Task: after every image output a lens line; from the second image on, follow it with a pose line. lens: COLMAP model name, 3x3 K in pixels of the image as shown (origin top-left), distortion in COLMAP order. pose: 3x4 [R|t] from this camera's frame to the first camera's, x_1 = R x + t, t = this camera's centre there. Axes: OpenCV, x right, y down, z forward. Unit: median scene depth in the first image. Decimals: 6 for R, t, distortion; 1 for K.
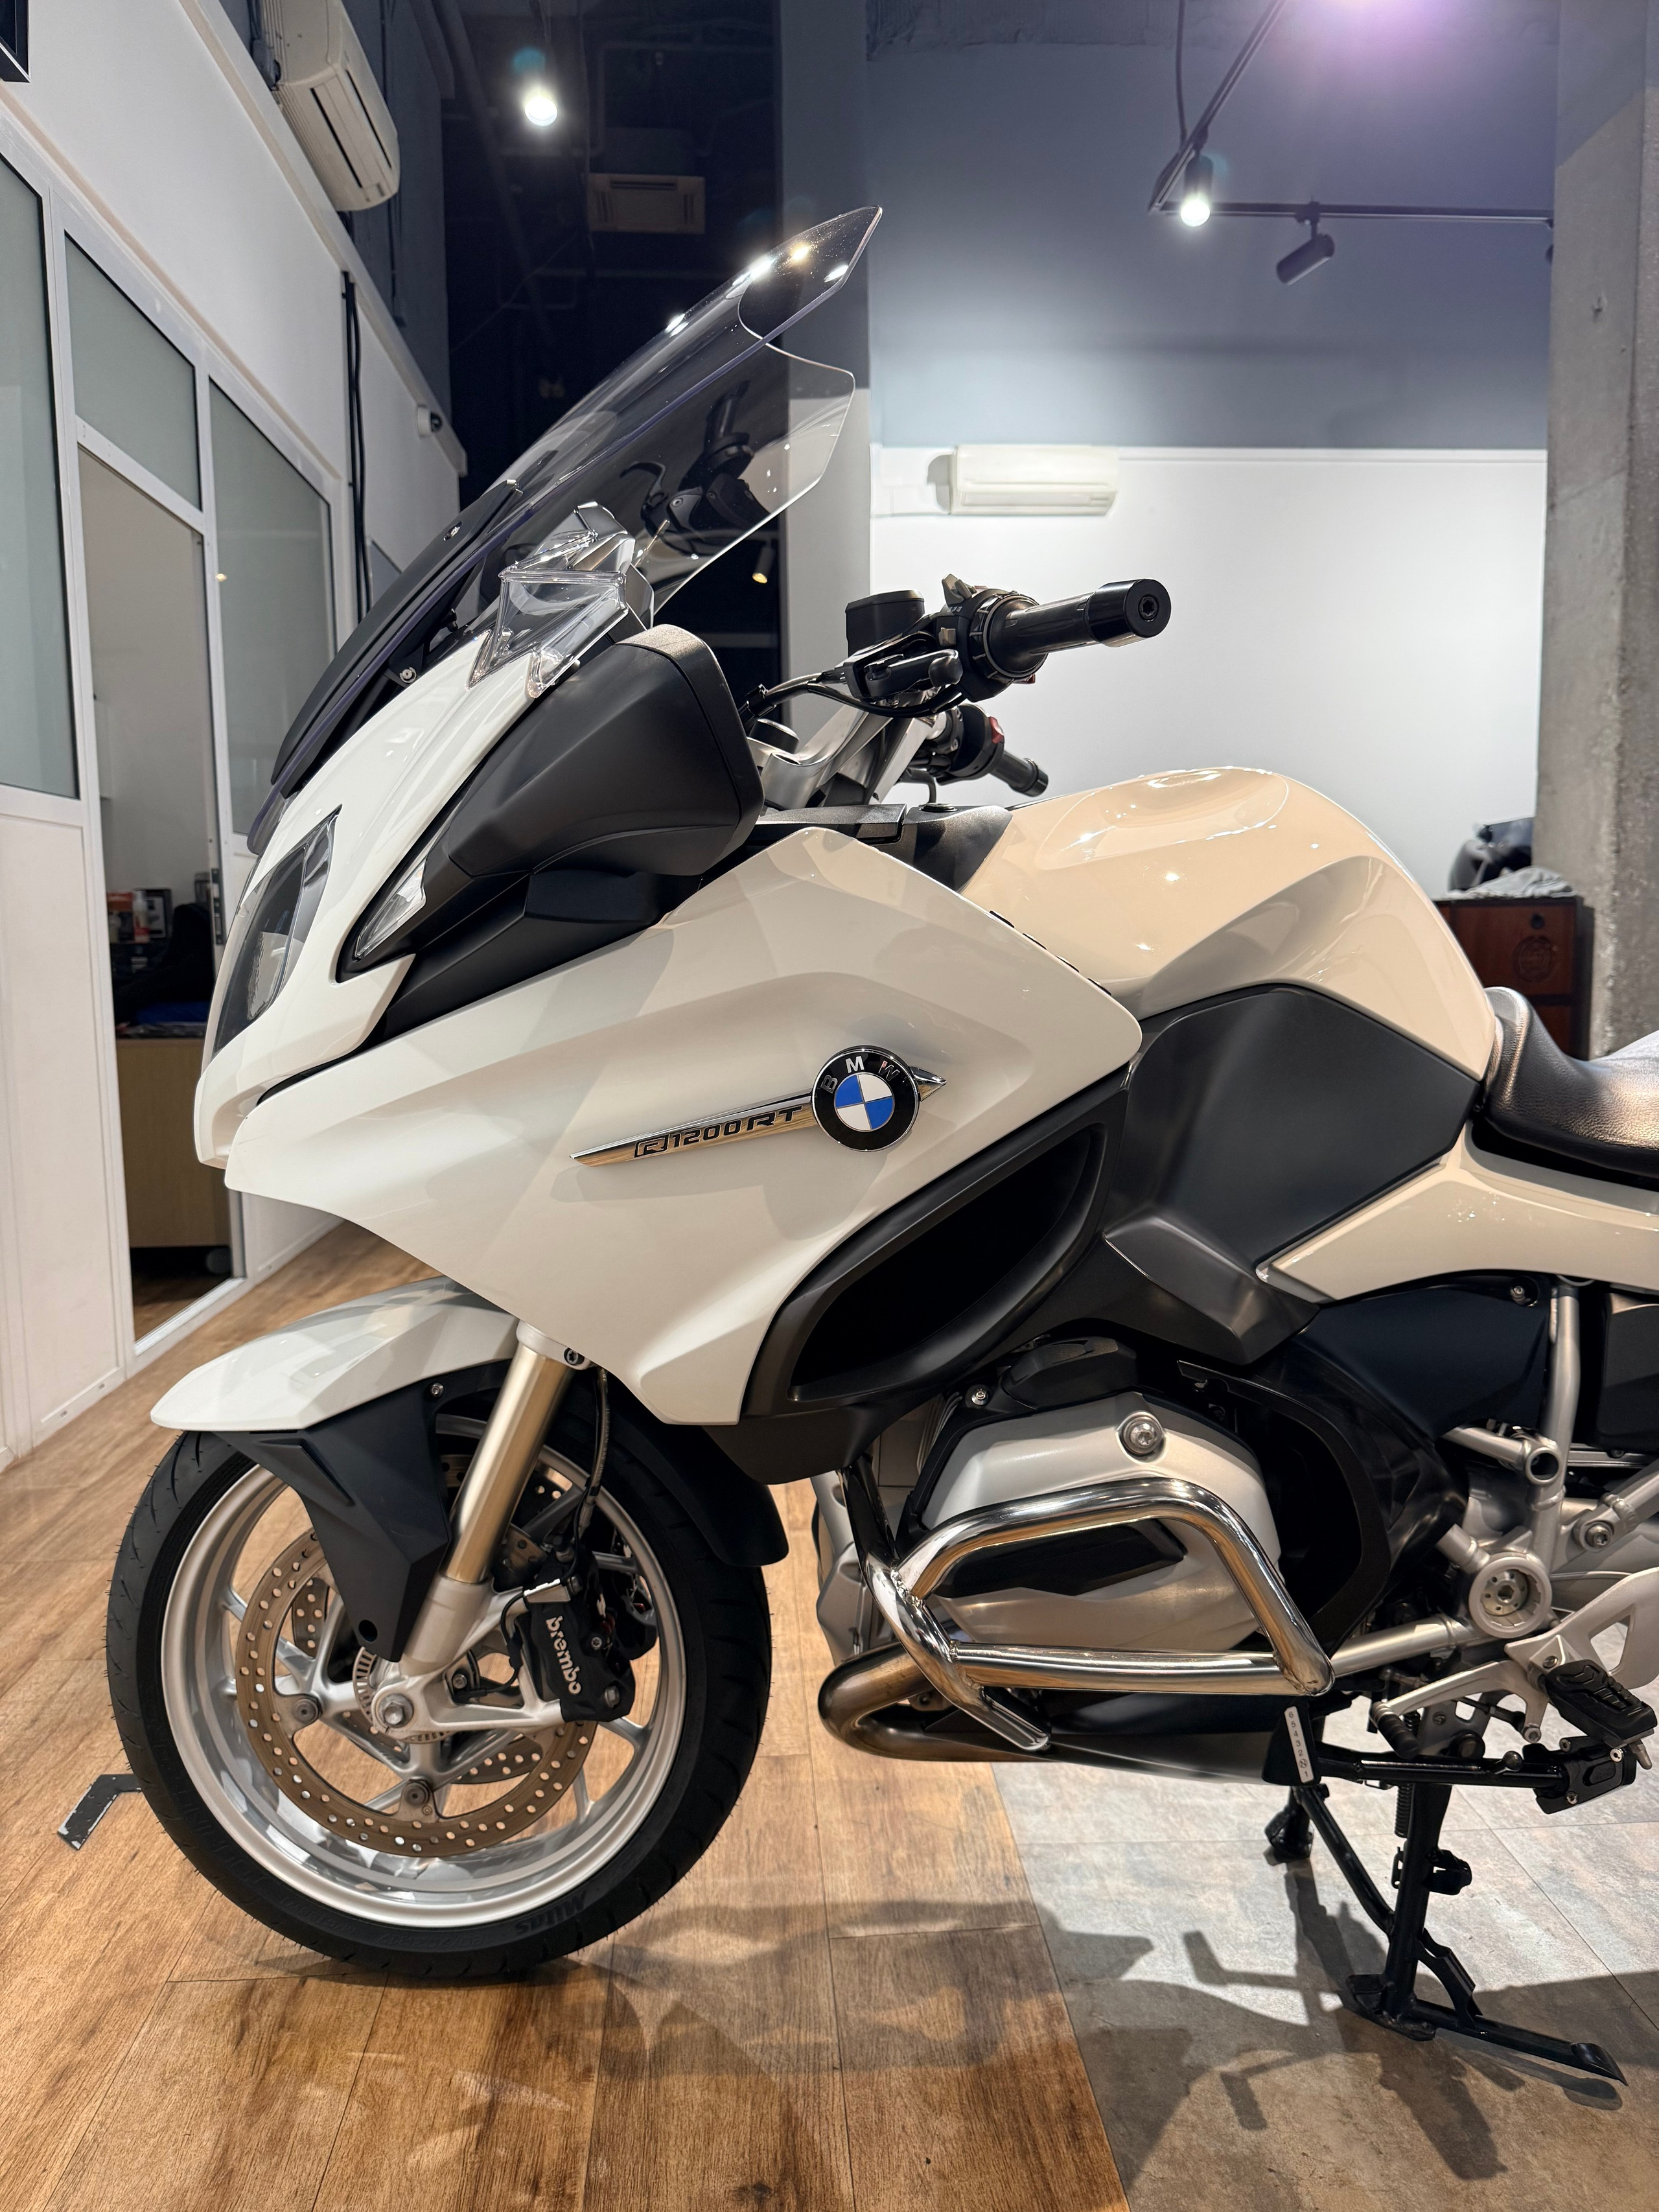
lens RADIAL K [[1599.4, 0, 829.5], [0, 1599.4, 1106.0], [0, 0, 1]] dist [-0.006815, -0.002140]
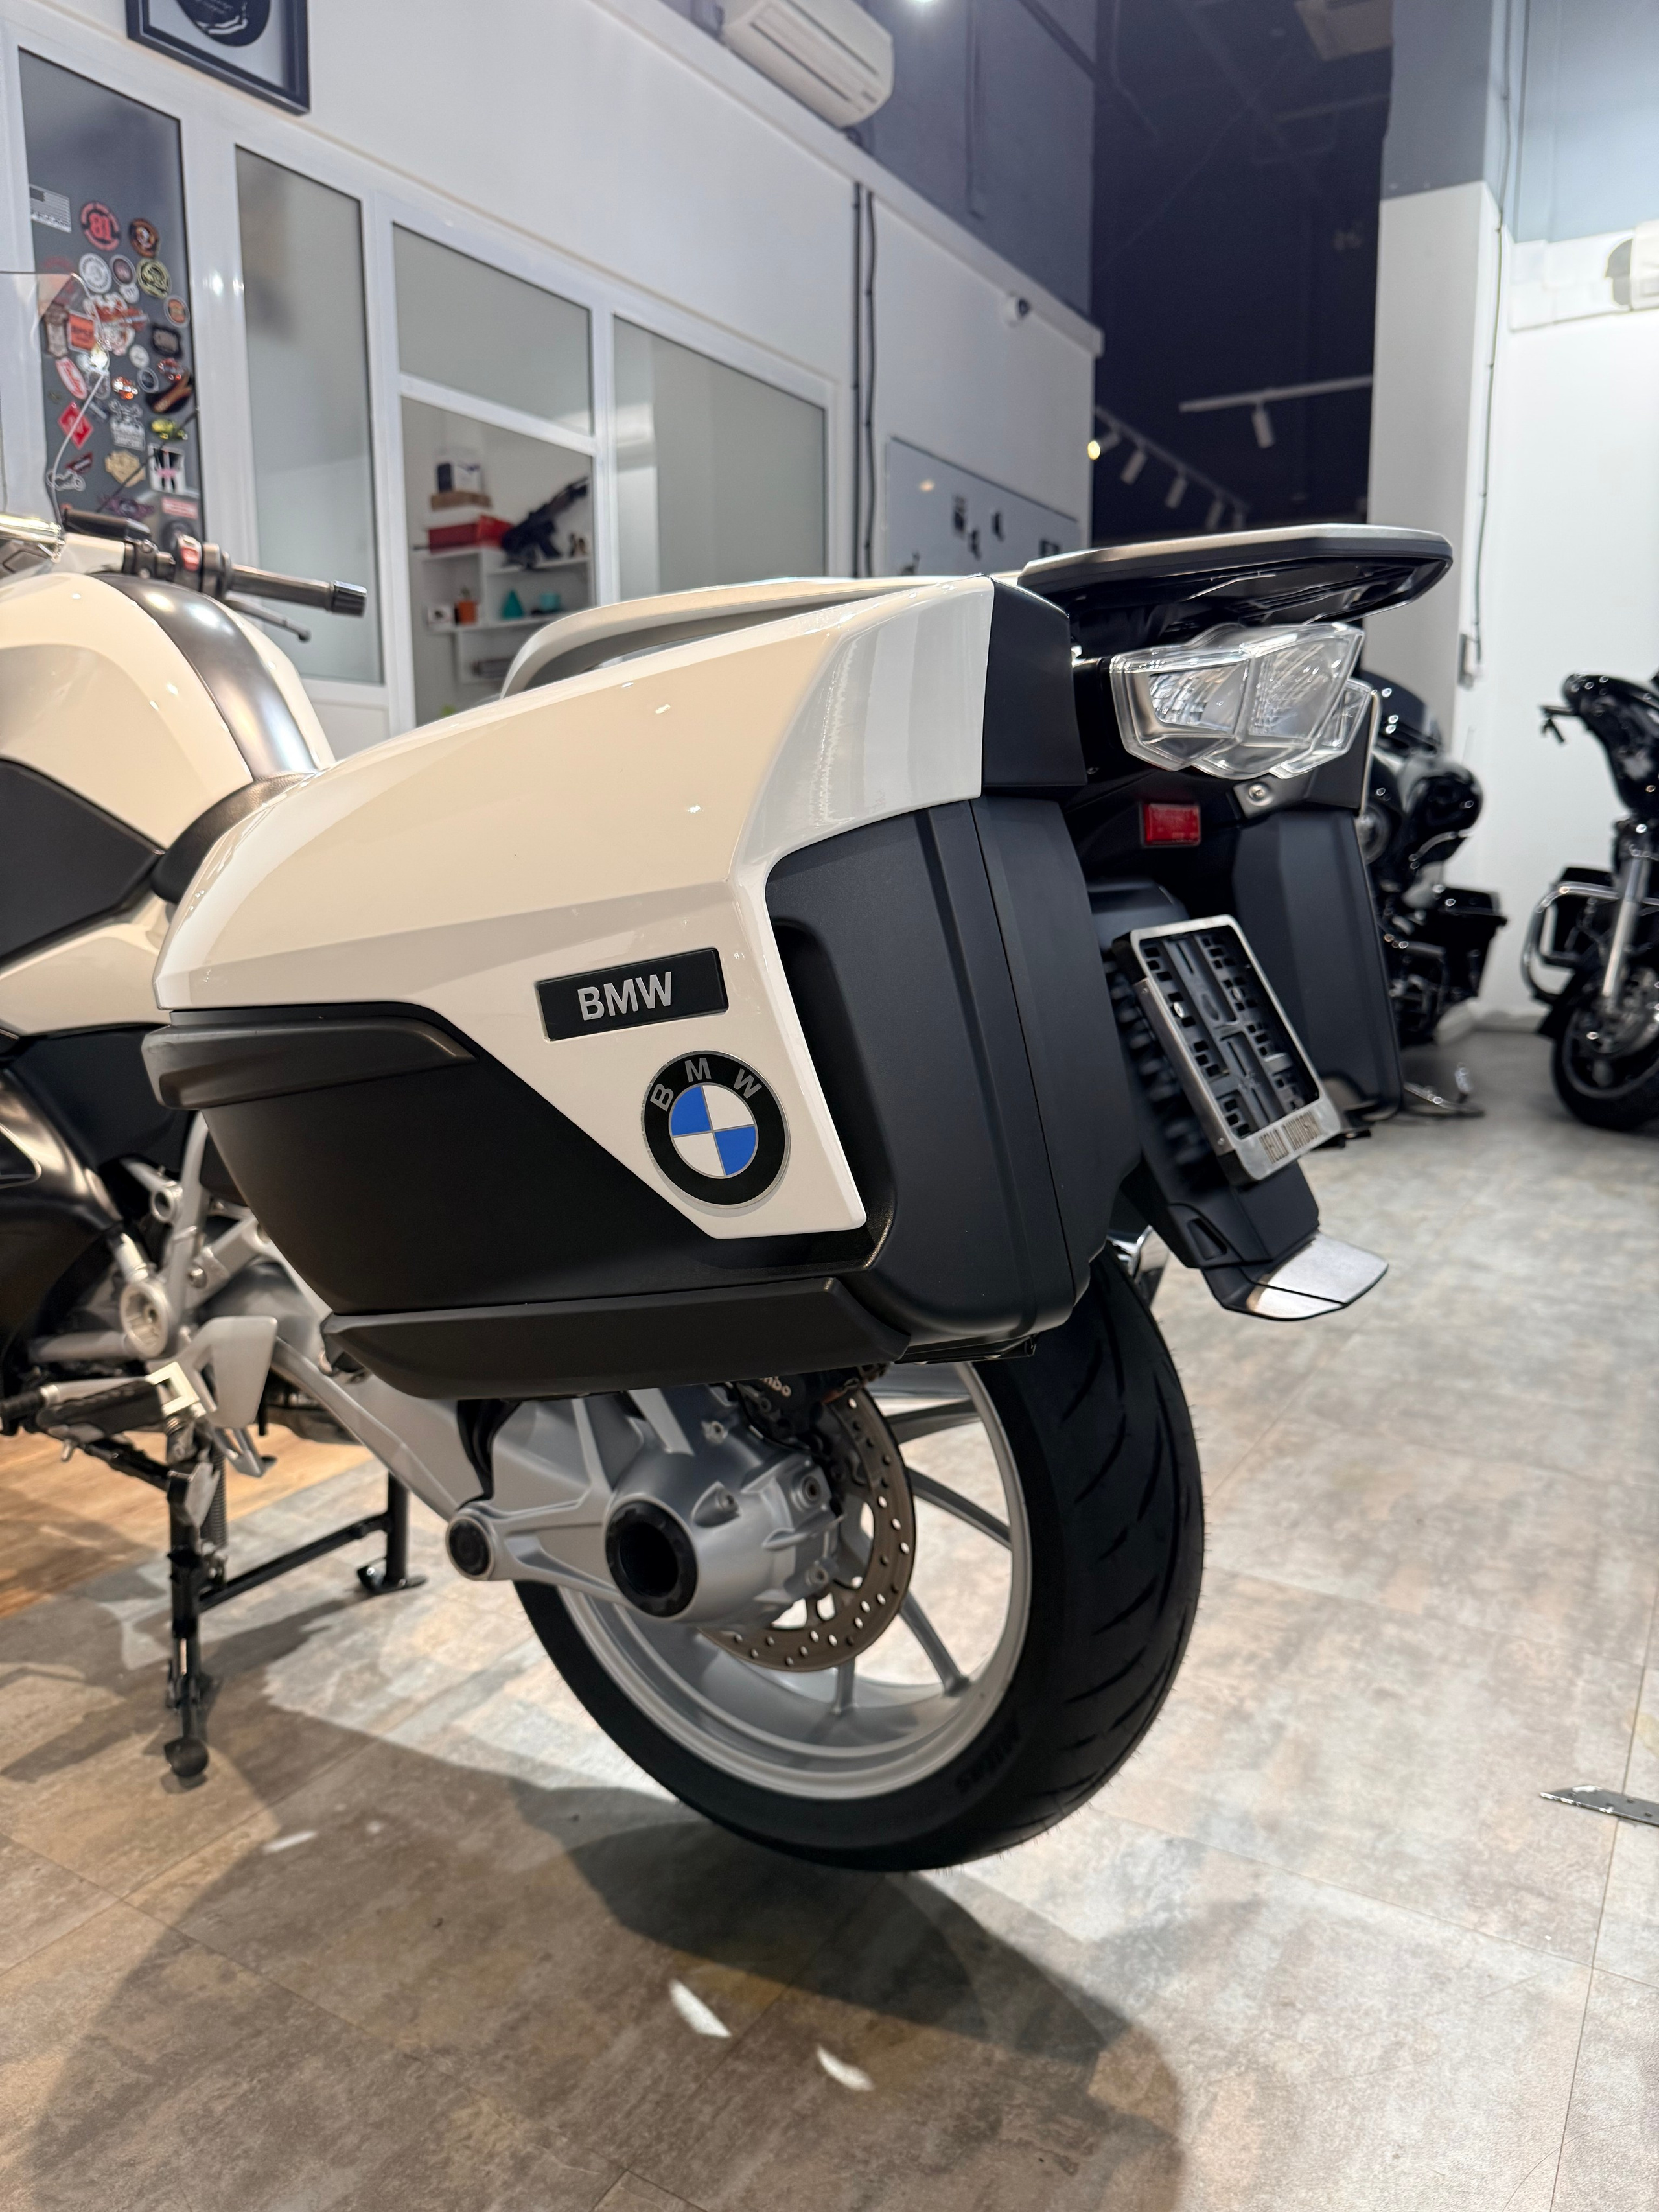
lens RADIAL K [[1599.4, 0, 829.5], [0, 1599.4, 1106.0], [0, 0, 1]] dist [-0.006815, -0.002140]
pose [[0.825062, 0.099783, -0.556161, 1.396735], [-0.066491, 0.994591, 0.079804, 0.039993], [0.561116, -0.028863, 0.827234, 0.347653]]
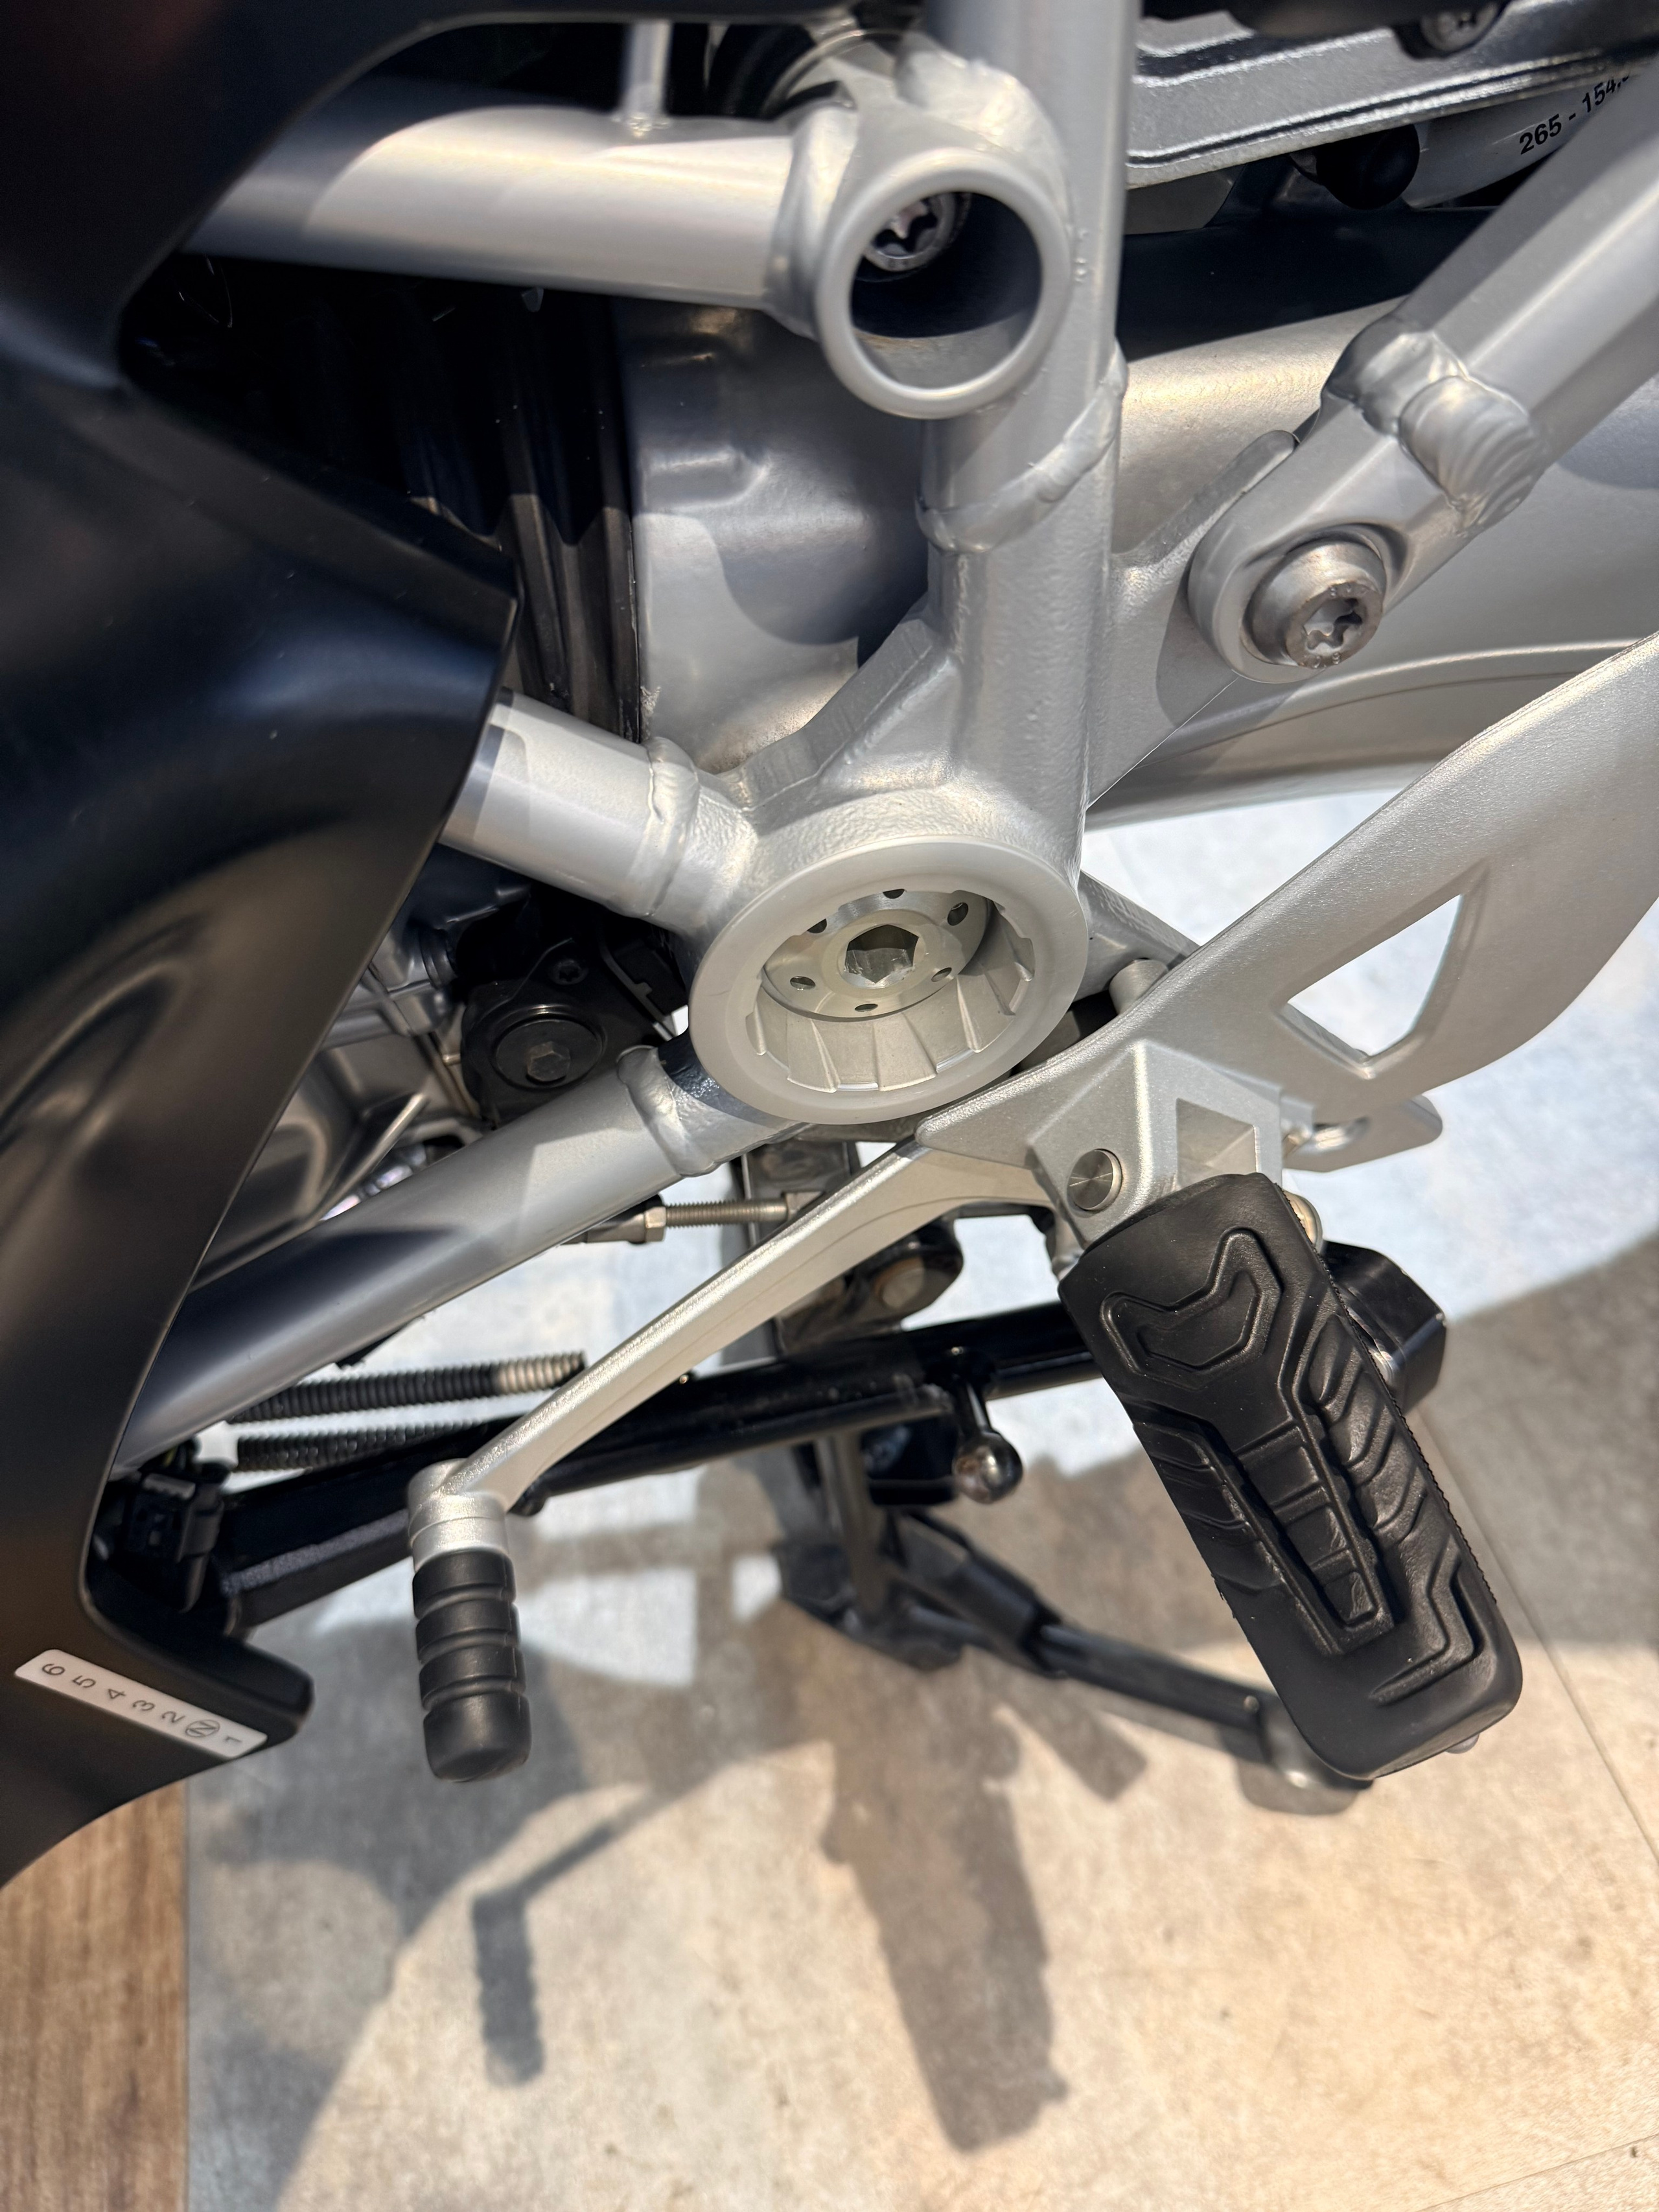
lens RADIAL K [[1599.4, 0, 829.5], [0, 1599.4, 1106.0], [0, 0, 1]] dist [-0.006815, -0.002140]
pose [[0.965898, -0.251500, -0.061547, 0.423300], [0.216862, 0.655938, 0.722991, 0.165232], [-0.141461, -0.711683, 0.688111, 0.839078]]
